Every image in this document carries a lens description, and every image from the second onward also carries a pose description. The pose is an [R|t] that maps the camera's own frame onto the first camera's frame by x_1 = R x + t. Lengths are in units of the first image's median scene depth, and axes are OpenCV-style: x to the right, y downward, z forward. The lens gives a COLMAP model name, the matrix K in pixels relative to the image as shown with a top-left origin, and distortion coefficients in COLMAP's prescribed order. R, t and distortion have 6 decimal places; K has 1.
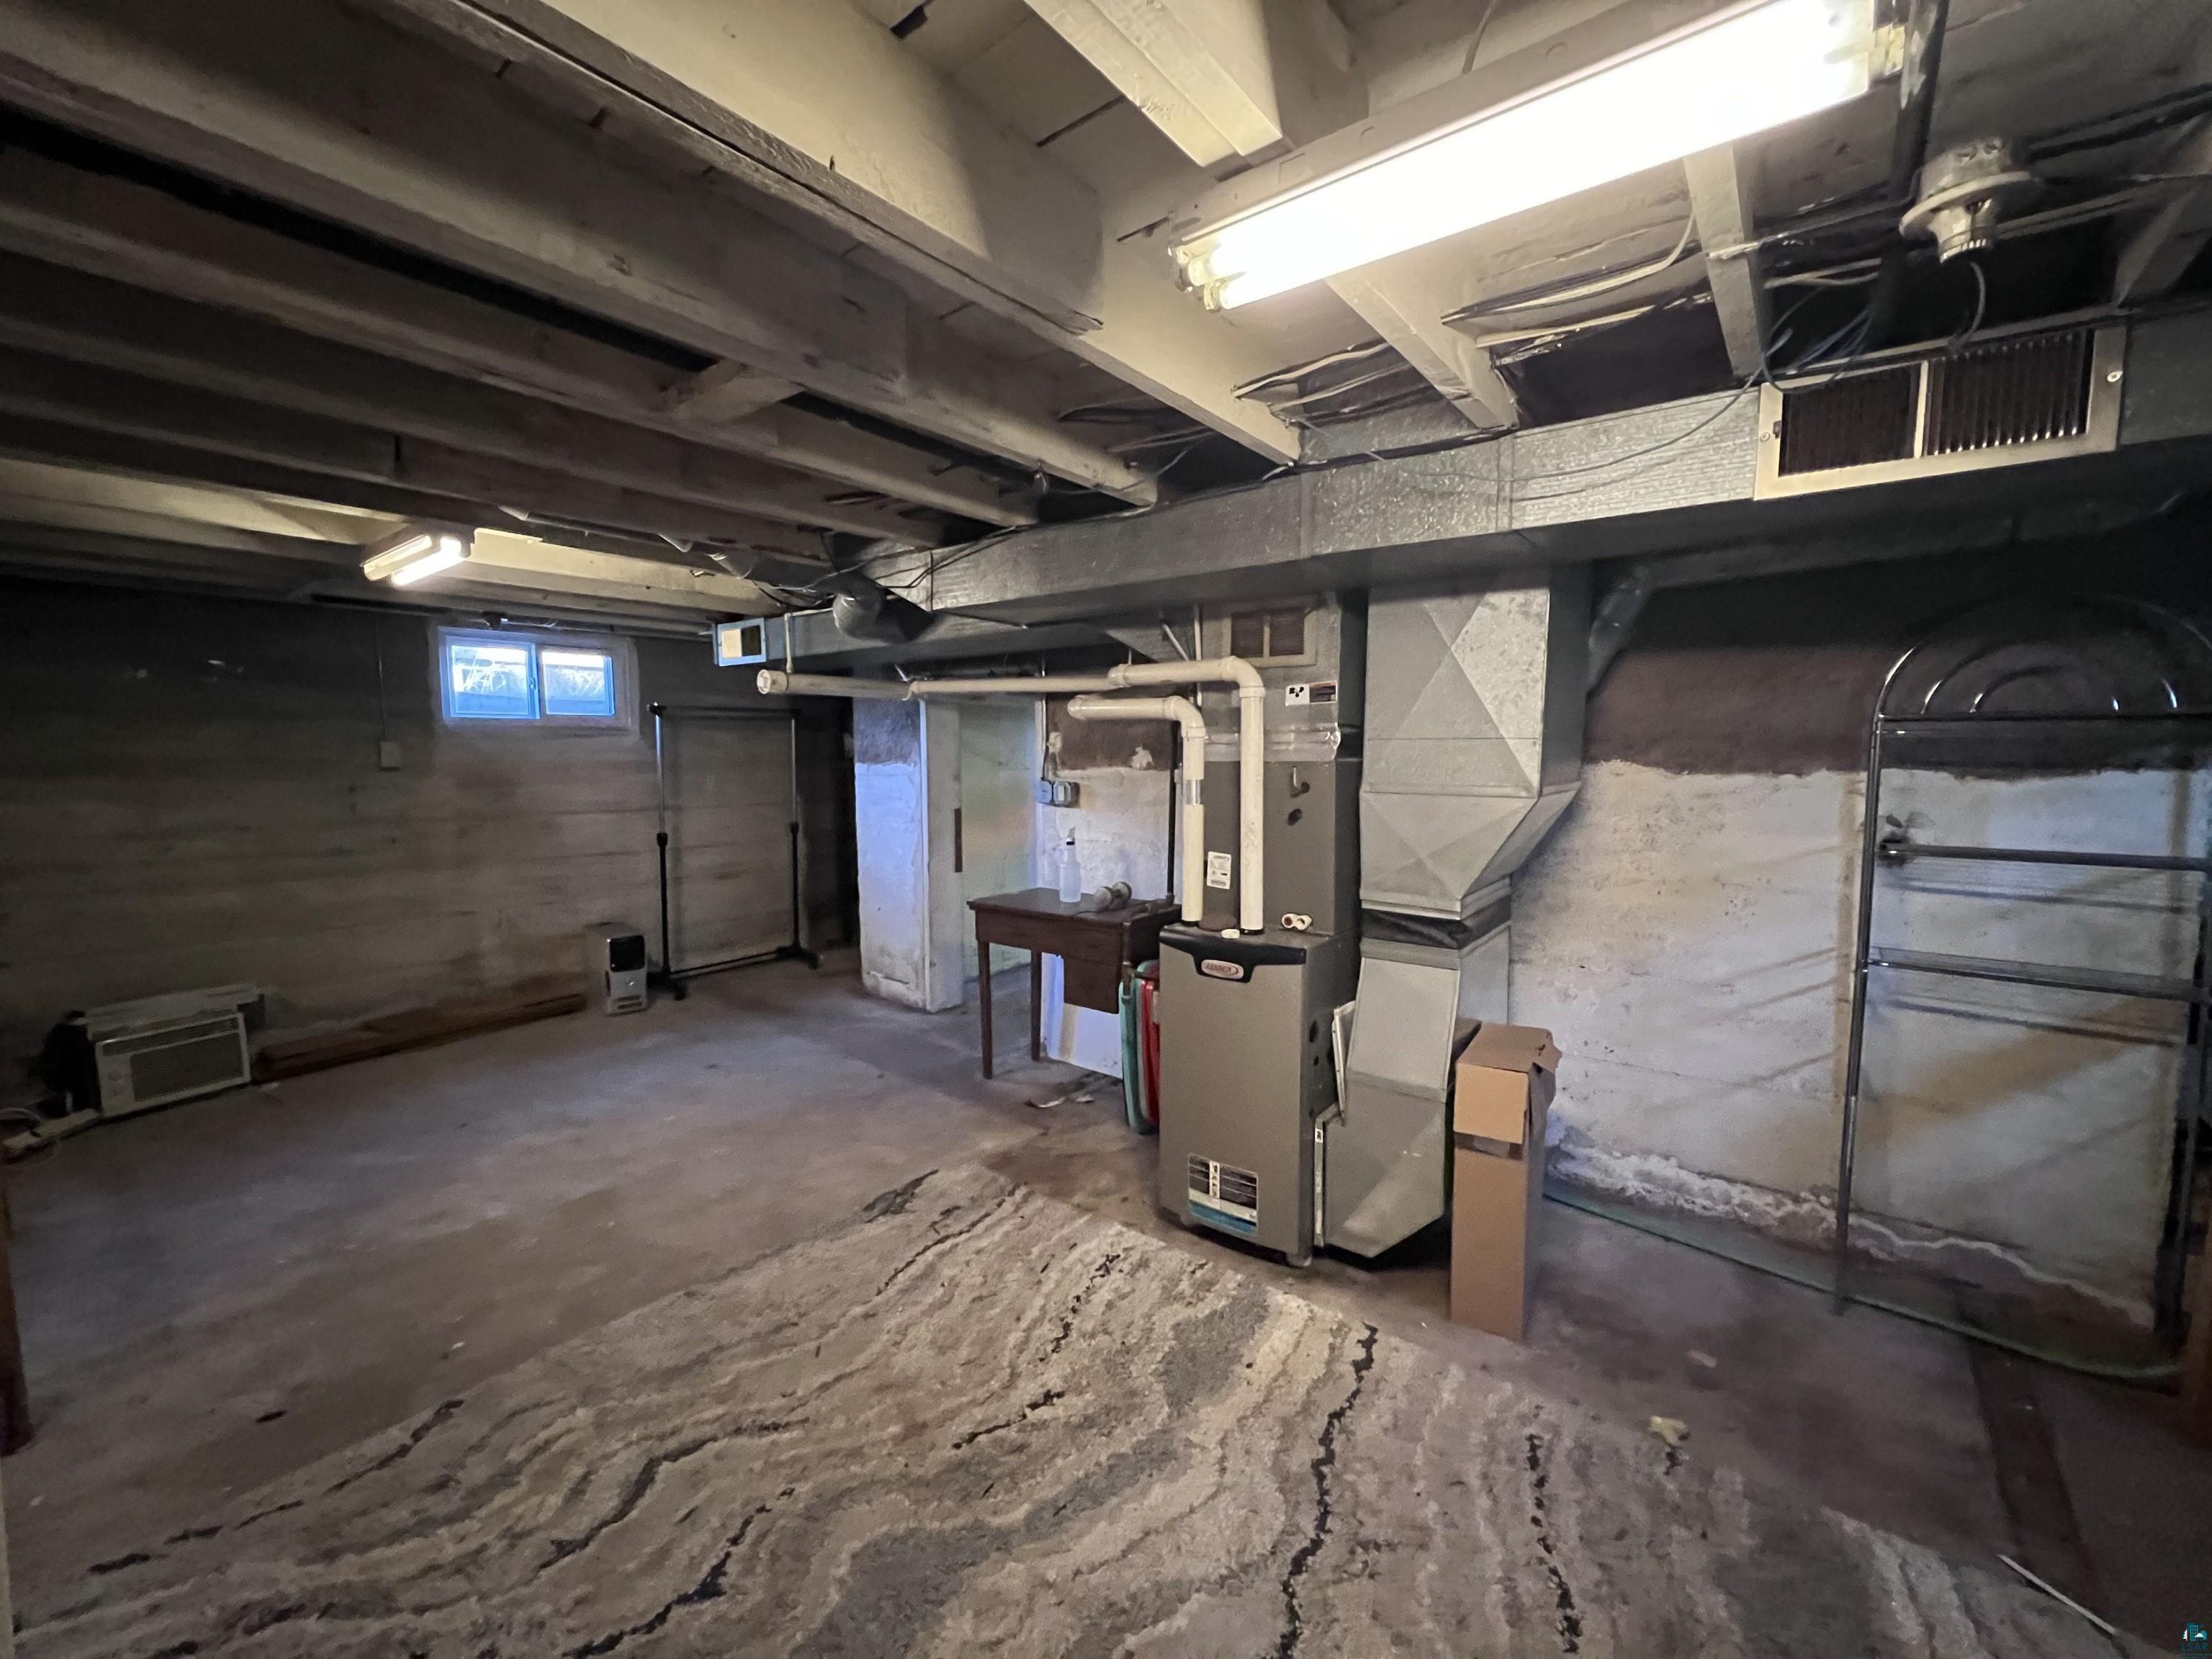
lens RADIAL K [[881.7, 0, 1096.8], [0, 881.7, 828.4], [0, 0, 1]] dist [-0.000663, -0.000046]
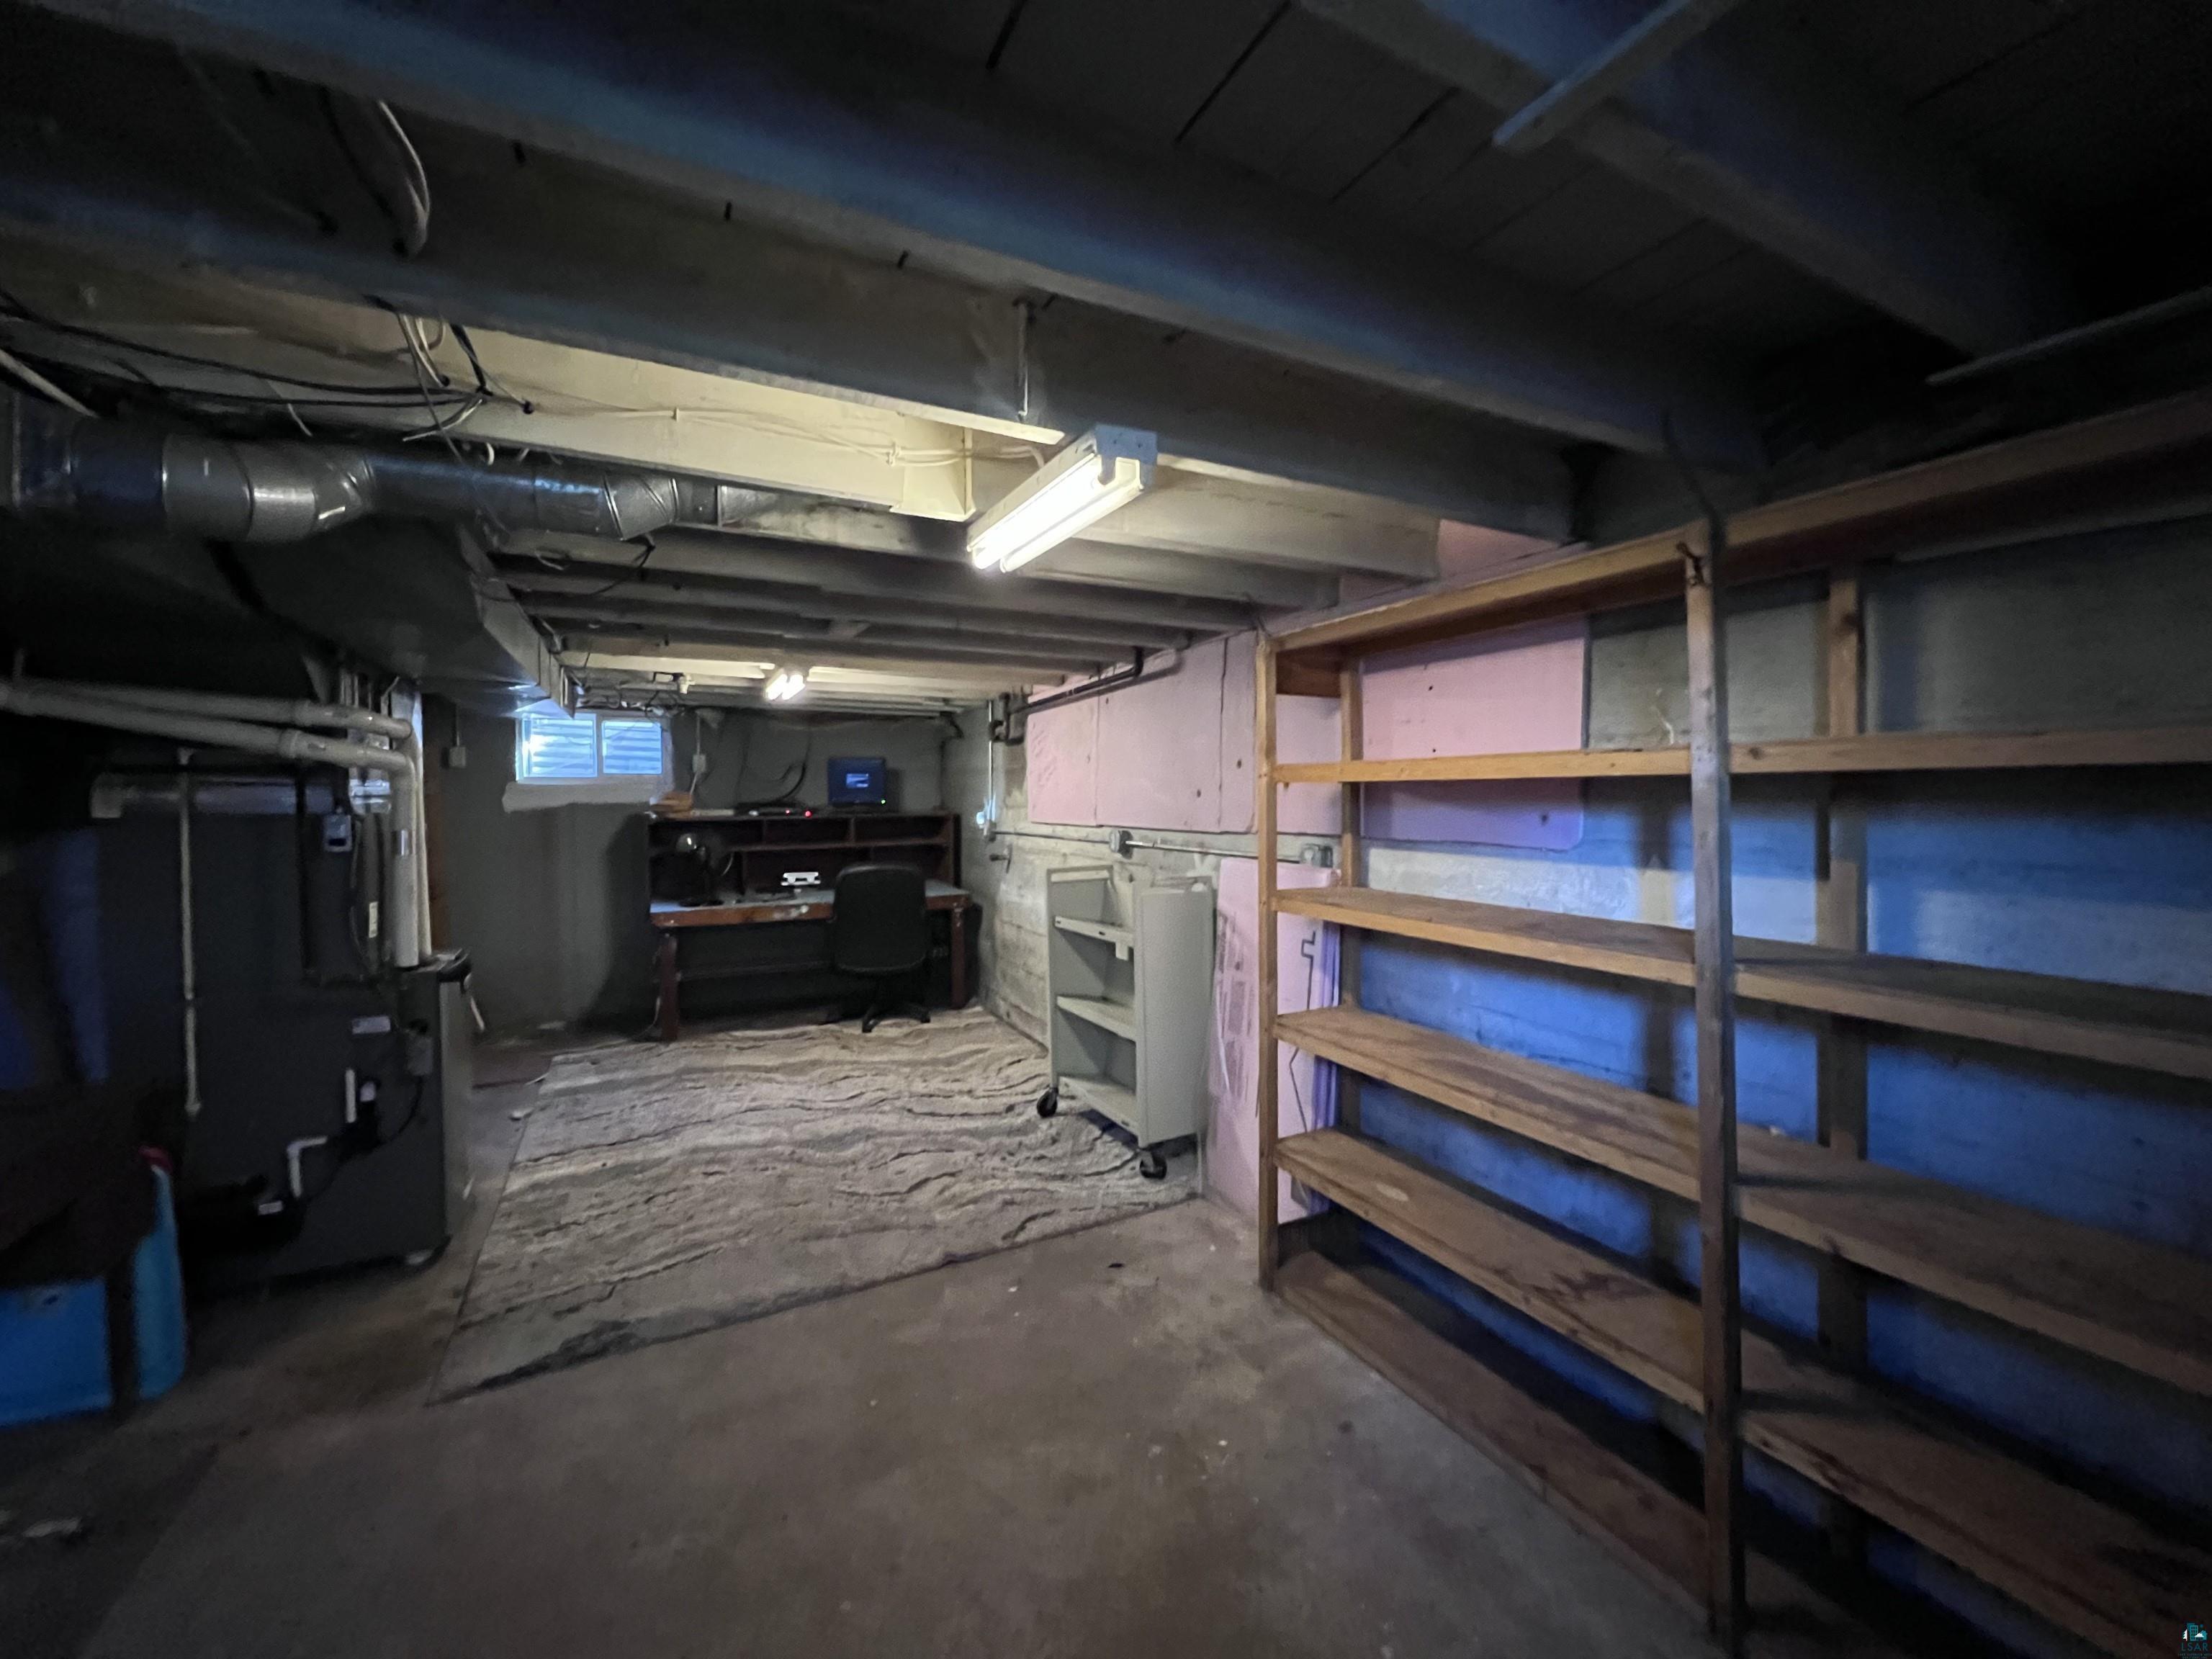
lens RADIAL K [[881.7, 0, 1111.4], [0, 881.7, 816.5], [0, 0, 1]] dist [-0.000663, -0.000046]
pose [[-0.917131, -0.010565, 0.398447, -1.598182], [0.032252, 0.994404, 0.100603, -0.225848], [-0.397280, 0.105117, -0.911657, 2.396312]]
